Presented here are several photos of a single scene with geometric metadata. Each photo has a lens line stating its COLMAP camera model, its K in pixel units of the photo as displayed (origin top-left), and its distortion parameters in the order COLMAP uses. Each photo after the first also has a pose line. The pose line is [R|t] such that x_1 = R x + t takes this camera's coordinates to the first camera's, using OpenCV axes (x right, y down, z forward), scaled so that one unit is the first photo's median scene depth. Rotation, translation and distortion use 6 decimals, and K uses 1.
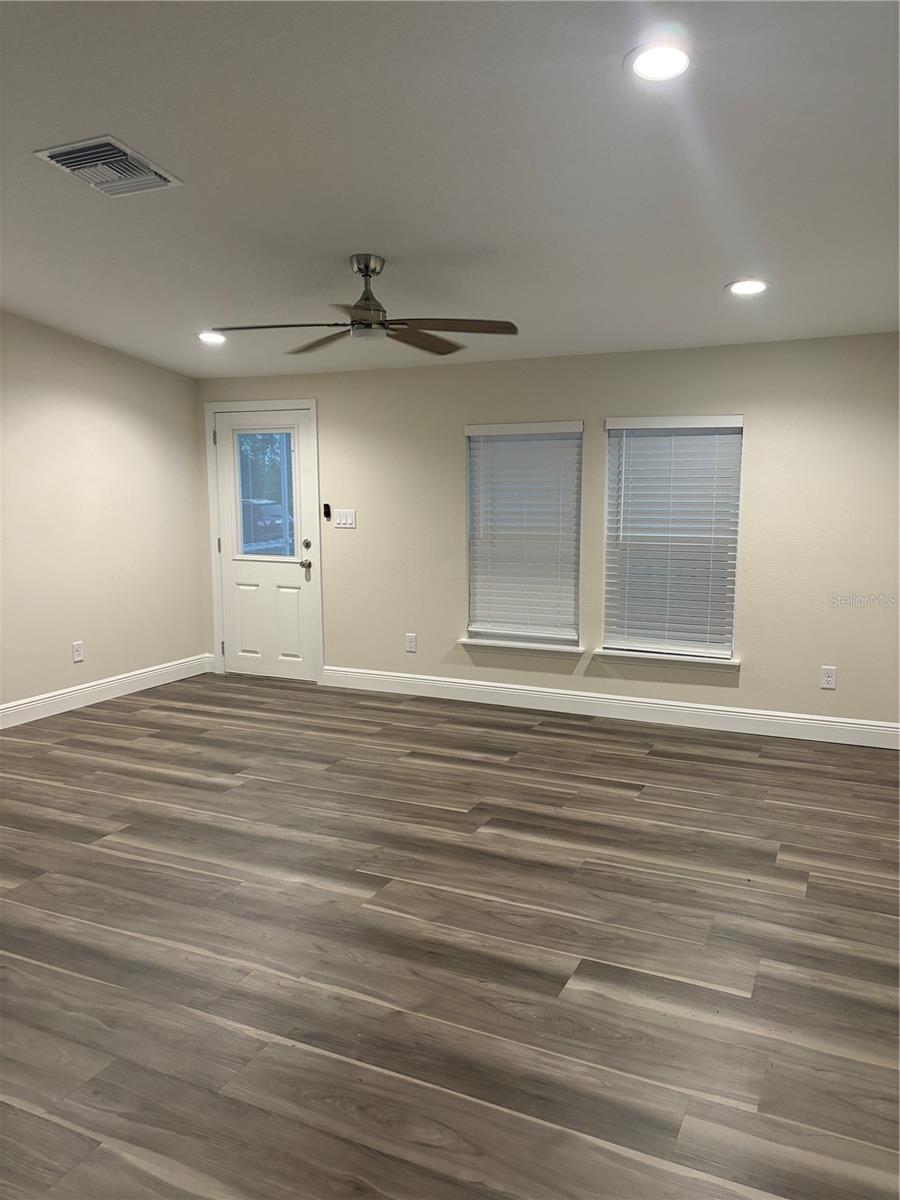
lens RADIAL K [[900.8, 0, 450.0], [0, 900.8, 600.0], [0, 0, 1]] dist [0.075343, -0.096605]
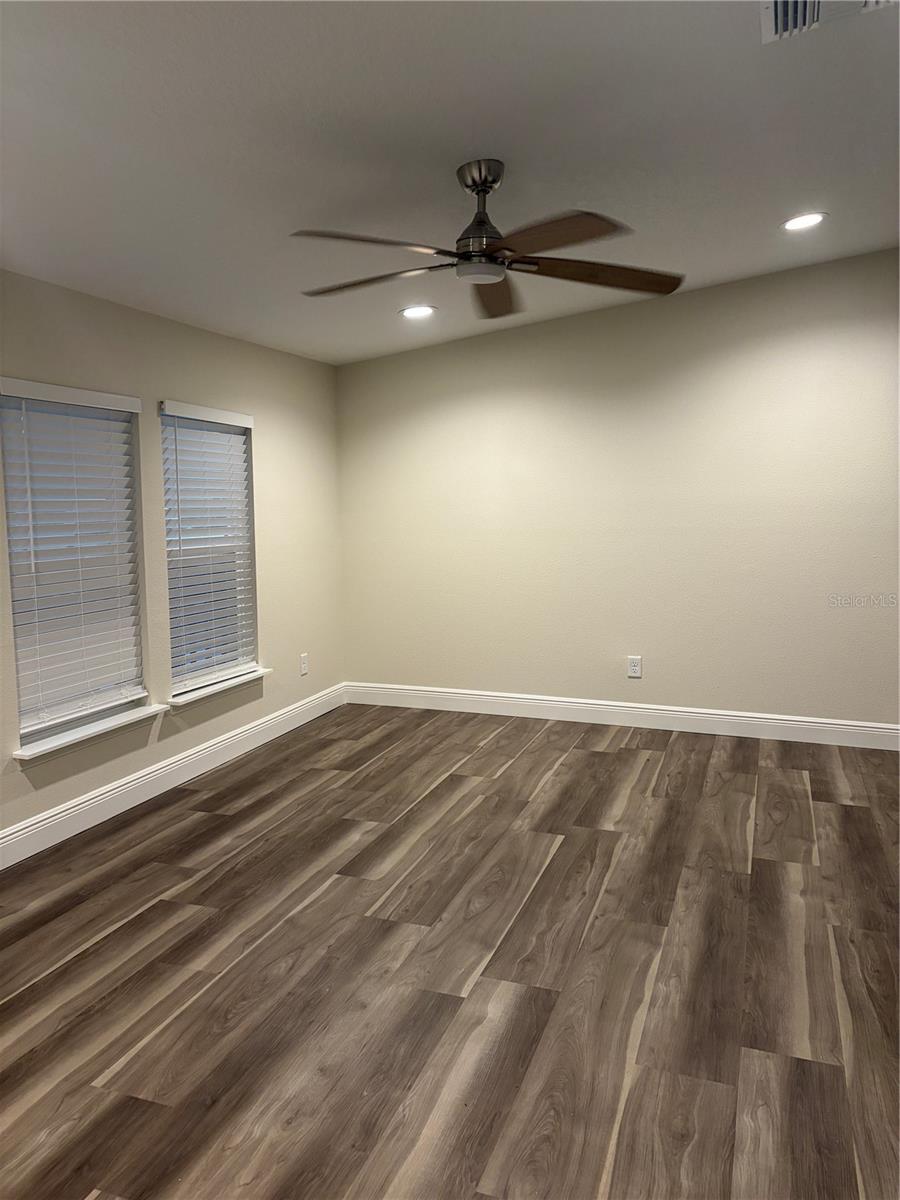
lens RADIAL K [[905.2, 0, 436.4], [0, 905.2, 602.6], [0, 0, 1]] dist [0.029813, 0.001694]
pose [[-0.085332, -0.113531, 0.989863, -0.852138], [0.132100, 0.983427, 0.124181, -0.130031], [-0.987557, 0.141358, -0.068921, 1.147626]]
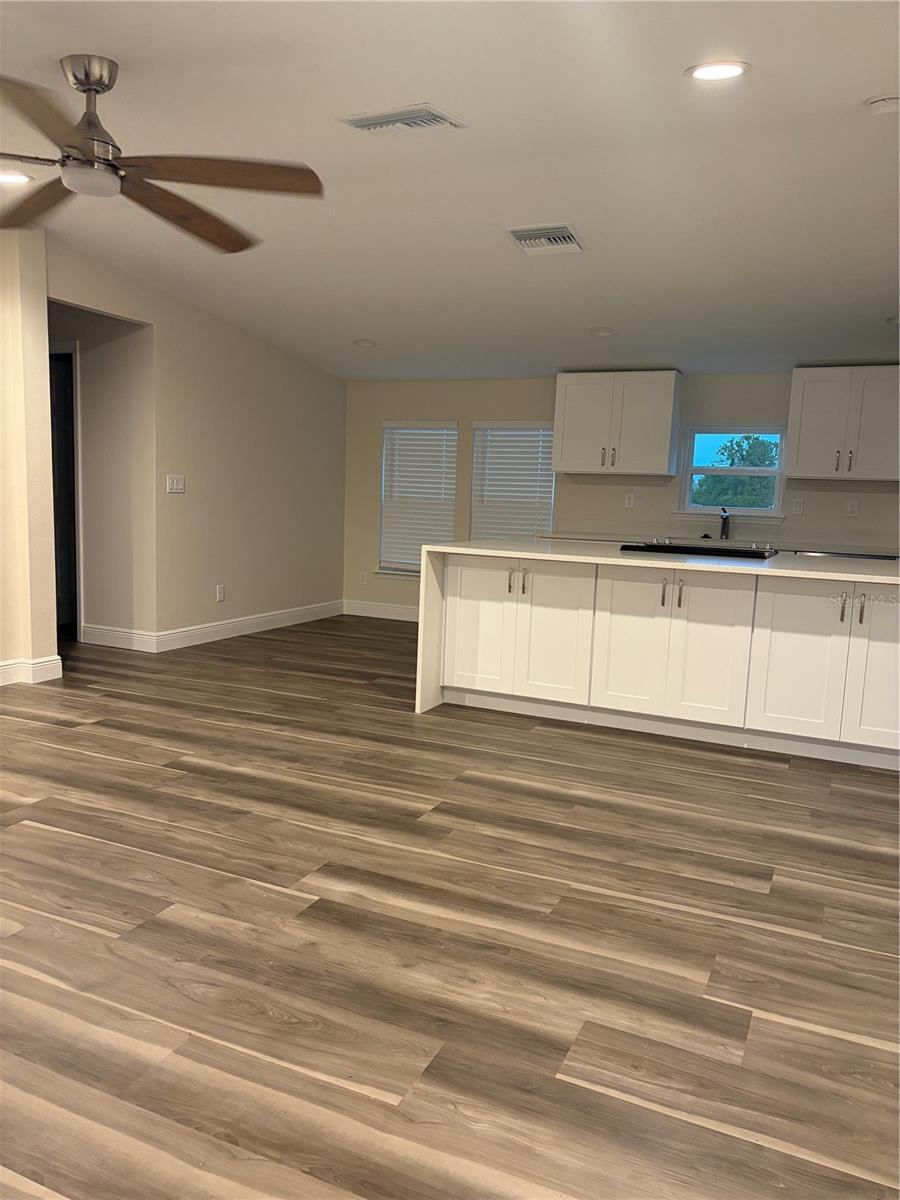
lens RADIAL K [[905.2, 0, 436.4], [0, 905.2, 602.6], [0, 0, 1]] dist [0.029813, 0.001694]
pose [[-0.999530, -0.030560, 0.002555, -0.350391], [-0.028864, 0.965645, 0.258258, -0.182338], [-0.010360, 0.258063, -0.966073, 1.734057]]
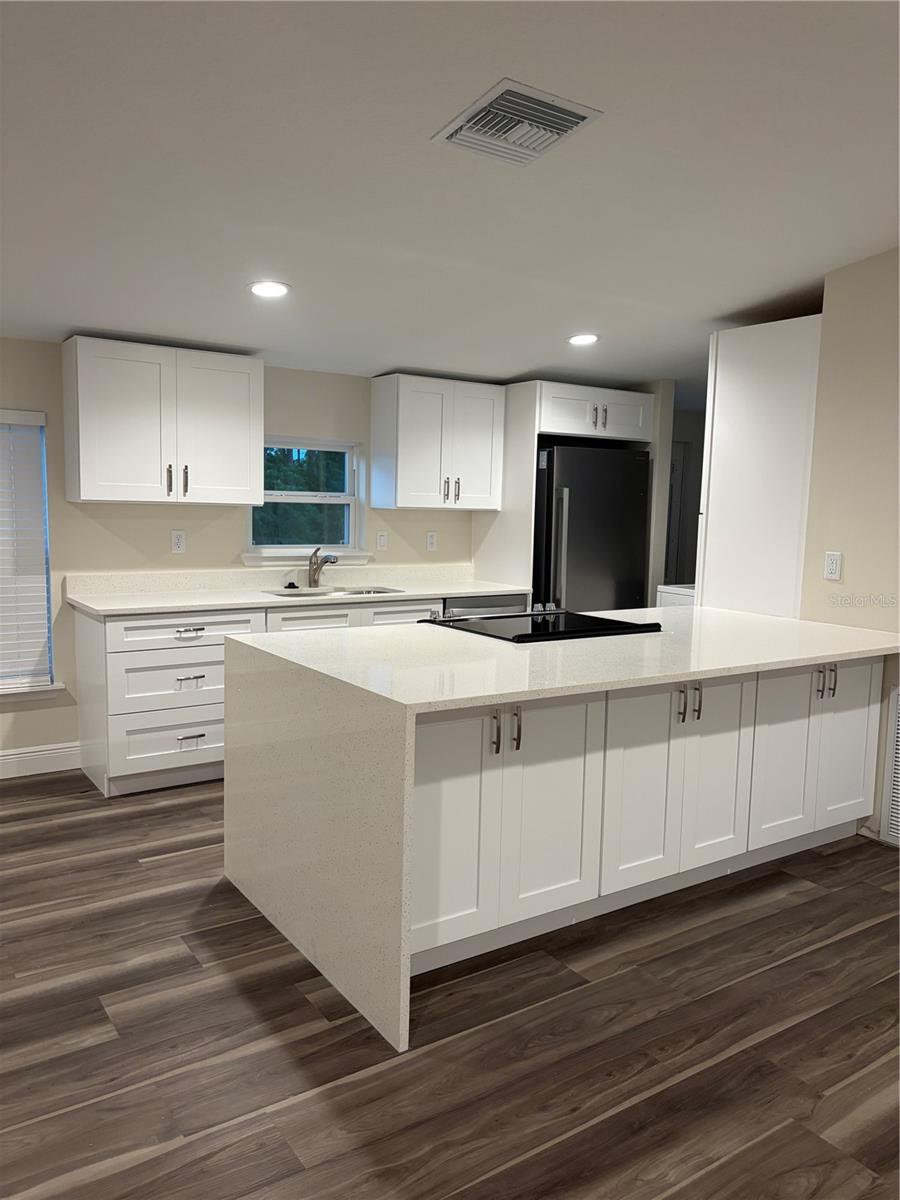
lens RADIAL K [[905.2, 0, 436.4], [0, 905.2, 602.6], [0, 0, 1]] dist [0.029813, 0.001694]
pose [[-0.502620, 0.089919, -0.859818, 0.158051], [-0.138647, 0.973318, 0.182837, -0.112486], [0.853317, 0.211109, -0.476742, 0.807534]]
